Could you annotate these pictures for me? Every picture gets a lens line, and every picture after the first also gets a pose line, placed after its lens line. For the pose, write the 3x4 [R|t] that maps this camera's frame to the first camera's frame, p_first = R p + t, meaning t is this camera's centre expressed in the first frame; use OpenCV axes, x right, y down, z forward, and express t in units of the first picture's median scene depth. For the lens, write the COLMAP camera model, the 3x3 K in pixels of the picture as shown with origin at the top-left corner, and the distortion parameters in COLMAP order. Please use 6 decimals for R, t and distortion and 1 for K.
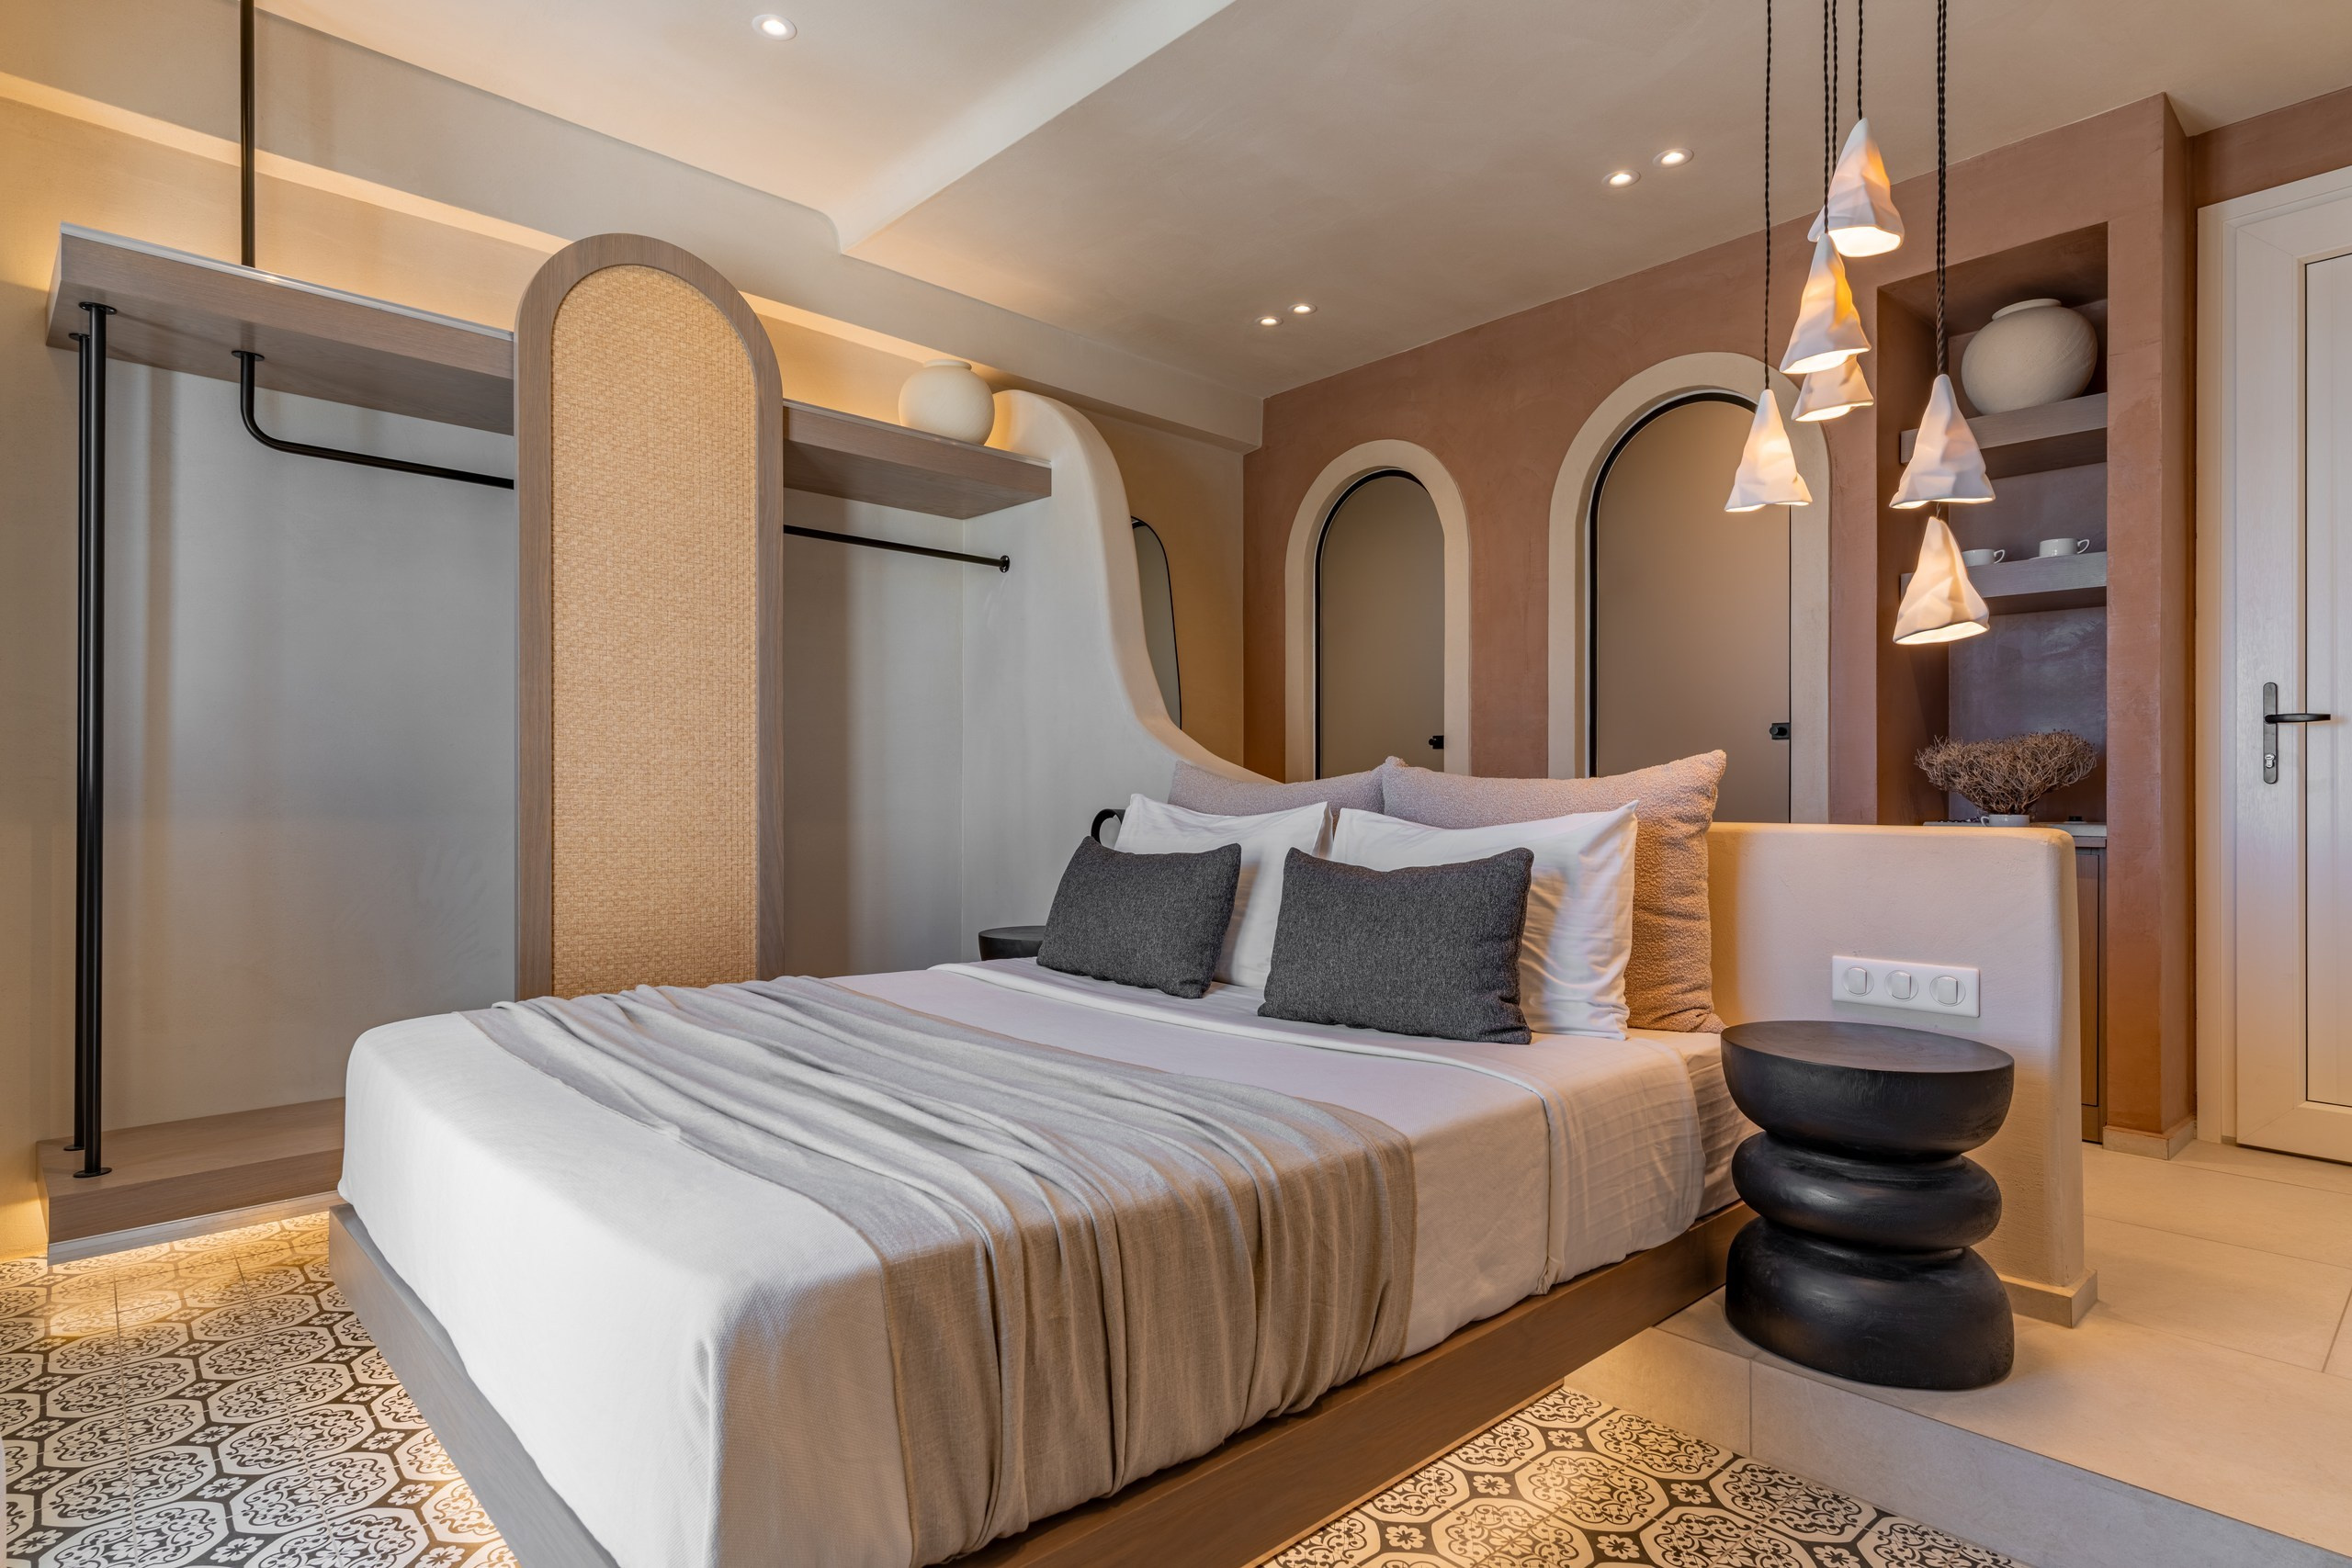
lens RADIAL K [[1243.8, 0, 1176.0], [0, 1243.8, 784.0], [0, 0, 1]] dist [0.022302, -0.000042]
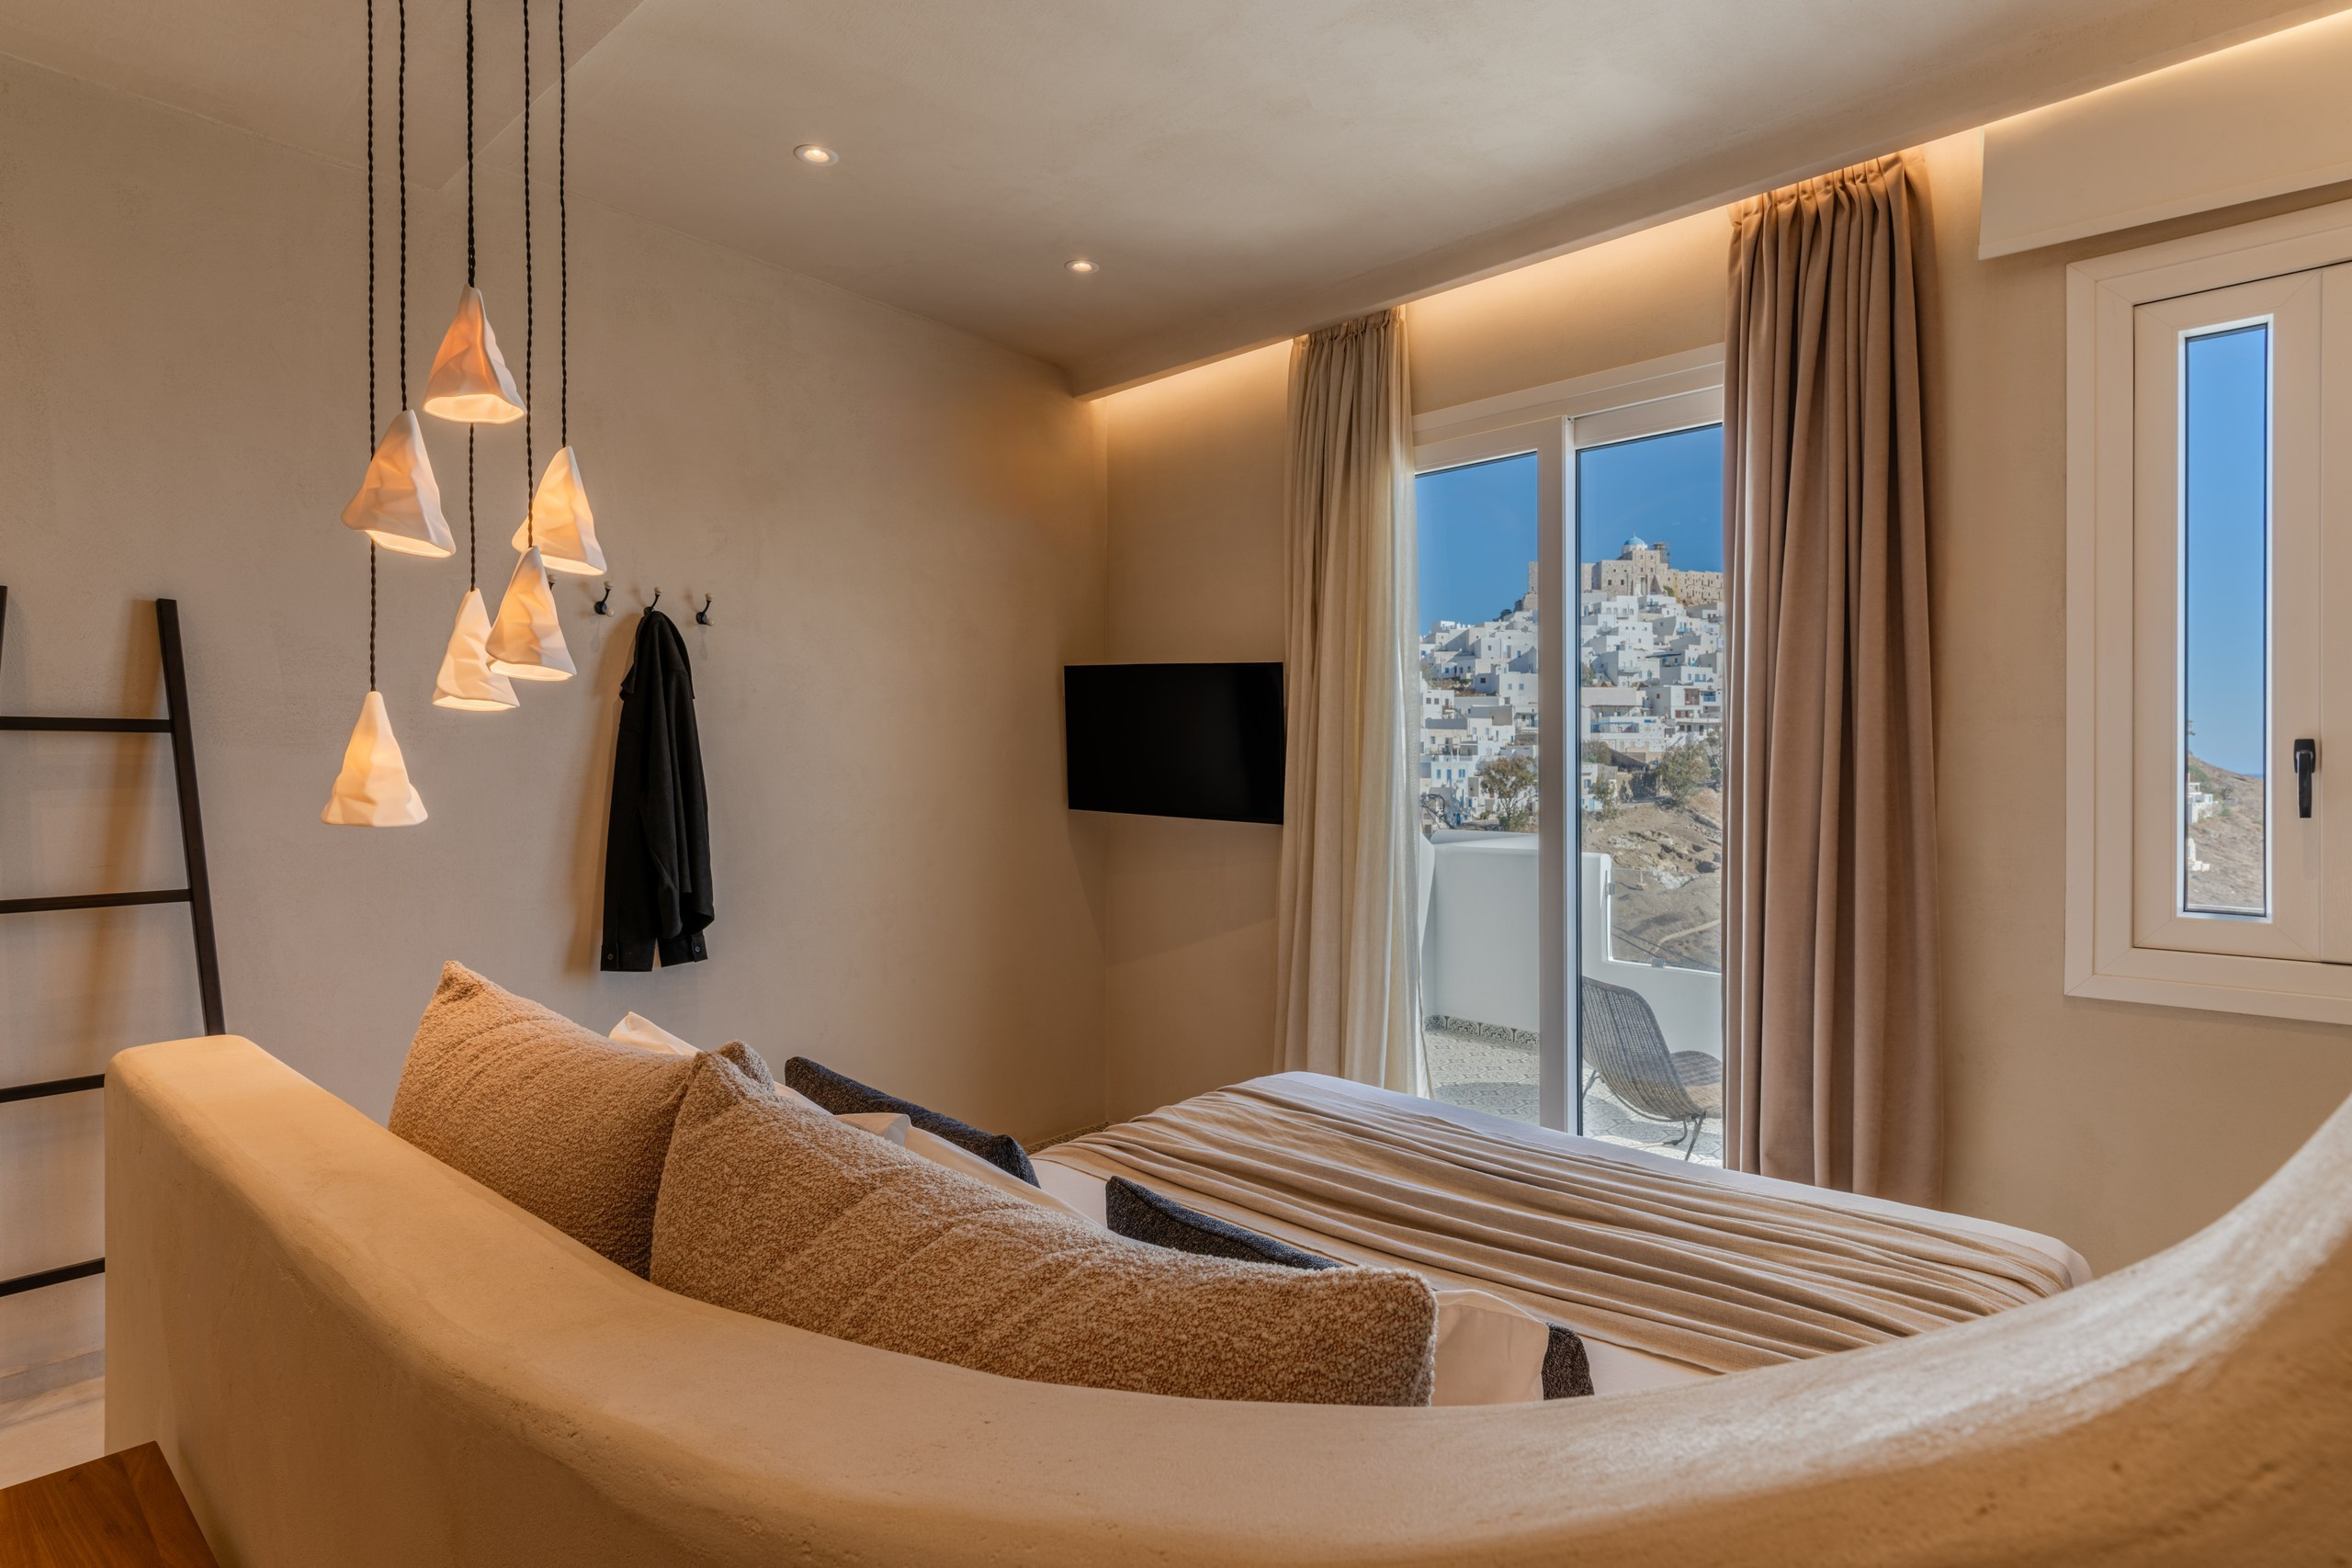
lens RADIAL K [[1218.4, 0, 1185.2], [0, 1218.4, 770.2], [0, 0, 1]] dist [0.003662, 0.000169]
pose [[-0.993542, -0.005086, -0.113349, 0.072805], [-0.004849, 0.999985, -0.002371, -0.095401], [0.113360, -0.001806, -0.993552, 1.212964]]
